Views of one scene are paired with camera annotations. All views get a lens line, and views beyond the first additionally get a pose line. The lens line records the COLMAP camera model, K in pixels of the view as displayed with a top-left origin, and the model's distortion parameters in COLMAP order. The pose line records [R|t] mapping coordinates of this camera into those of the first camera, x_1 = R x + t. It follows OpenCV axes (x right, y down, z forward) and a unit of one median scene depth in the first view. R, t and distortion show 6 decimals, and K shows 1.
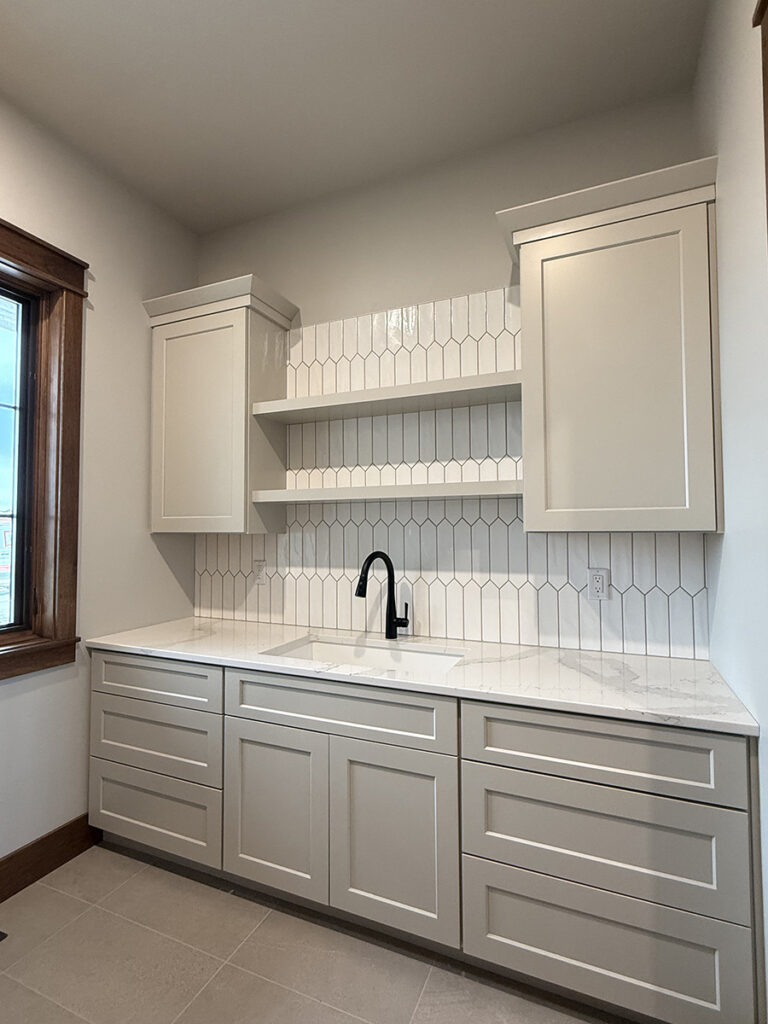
lens RADIAL K [[501.0, 0, 384.3], [0, 501.0, 511.8], [0, 0, 1]] dist [-0.000370, 0.000015]
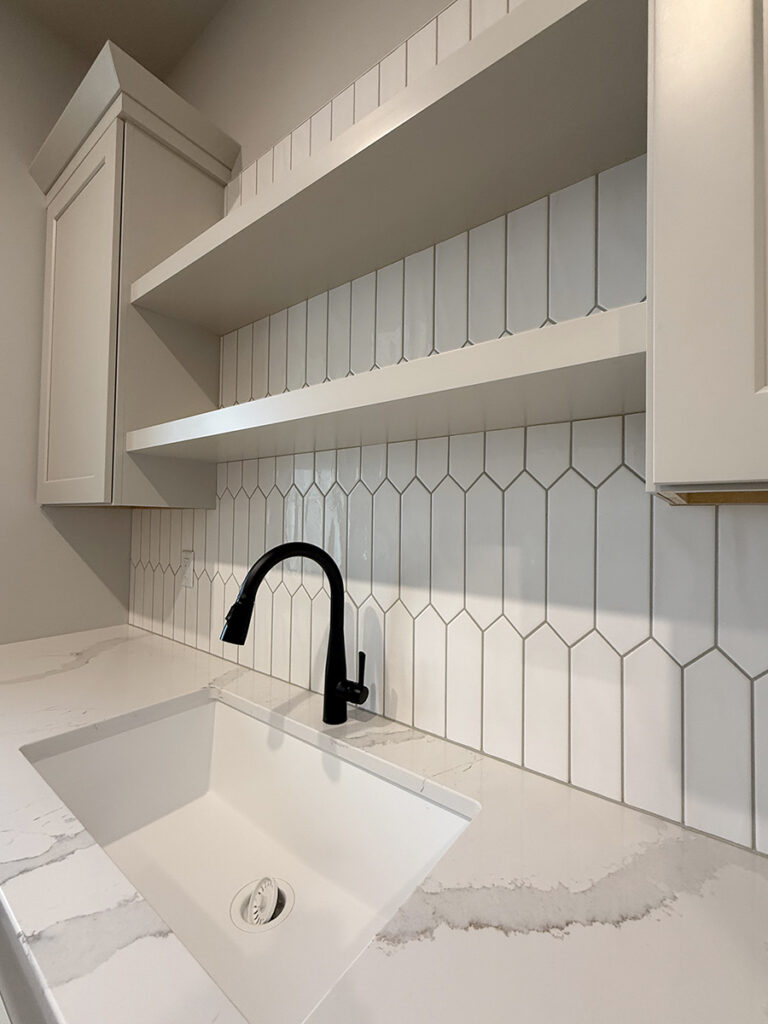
lens RADIAL K [[441.8, 0, 383.7], [0, 441.8, 512.5], [0, 0, 1]] dist [-0.014980, -0.000352]
pose [[0.970090, 0.016699, -0.242171, 0.161100], [-0.013798, 0.999811, 0.013671, 0.042522], [0.242354, -0.009921, 0.970137, 0.595808]]
